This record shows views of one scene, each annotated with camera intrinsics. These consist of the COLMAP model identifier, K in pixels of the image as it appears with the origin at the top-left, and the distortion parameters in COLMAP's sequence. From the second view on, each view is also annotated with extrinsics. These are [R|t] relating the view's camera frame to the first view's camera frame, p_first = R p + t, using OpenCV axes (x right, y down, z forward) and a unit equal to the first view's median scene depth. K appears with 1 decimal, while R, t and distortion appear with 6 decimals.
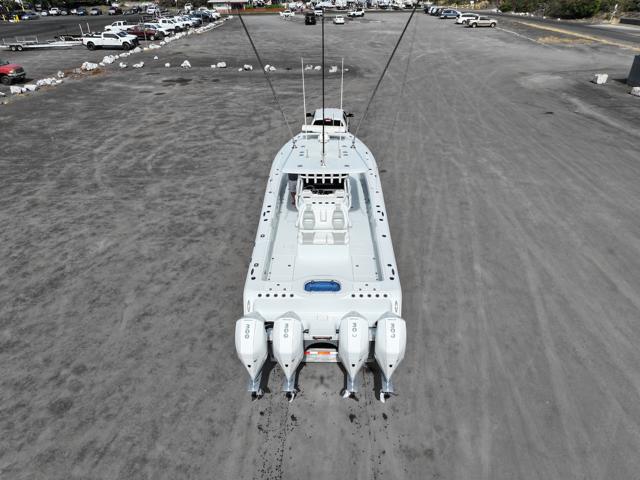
lens RADIAL K [[449.3, 0, 321.0], [0, 449.3, 239.9], [0, 0, 1]] dist [-0.000543, 0.022654]
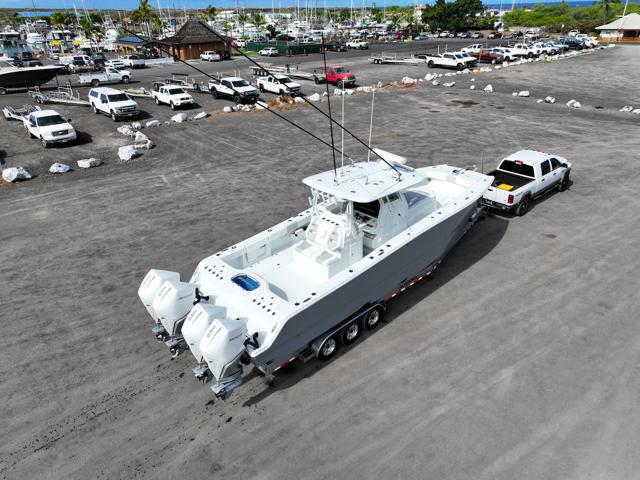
lens RADIAL K [[449.3, 0, 321.0], [0, 449.3, 239.9], [0, 0, 1]] dist [-0.000543, 0.022654]
pose [[0.710695, 0.328913, -0.621875, 0.416744], [-0.355911, 0.930604, 0.085457, -0.080757], [0.606828, 0.160598, 0.778440, 0.134991]]
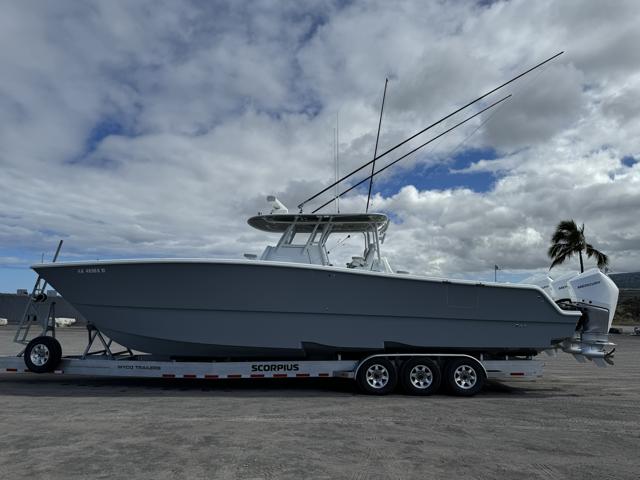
lens RADIAL K [[451.5, 0, 318.3], [0, 451.5, 245.7], [0, 0, 1]] dist [0.044593, -0.058581]
pose [[-0.042200, 0.144890, 0.988547, -0.586670], [0.489872, 0.865336, -0.105920, -0.043784], [-0.870773, 0.479792, -0.107495, 0.779662]]
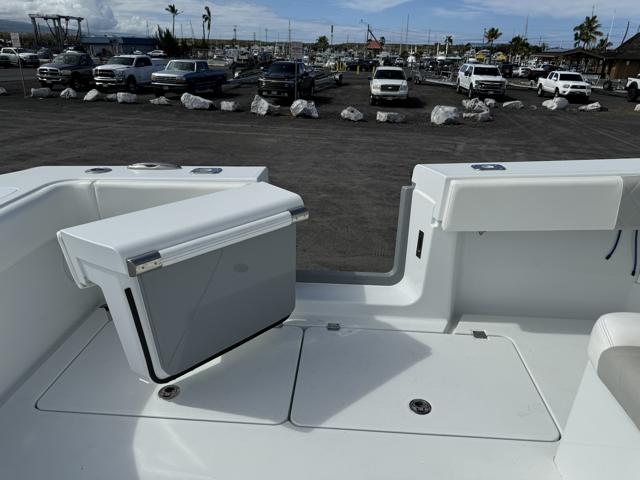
lens RADIAL K [[451.5, 0, 318.3], [0, 451.5, 245.7], [0, 0, 1]] dist [0.044593, -0.058581]
pose [[-0.059970, 0.413289, -0.908623, 0.023624], [-0.528535, 0.759043, 0.380136, -0.011138], [0.846791, 0.503036, 0.172918, 0.589191]]
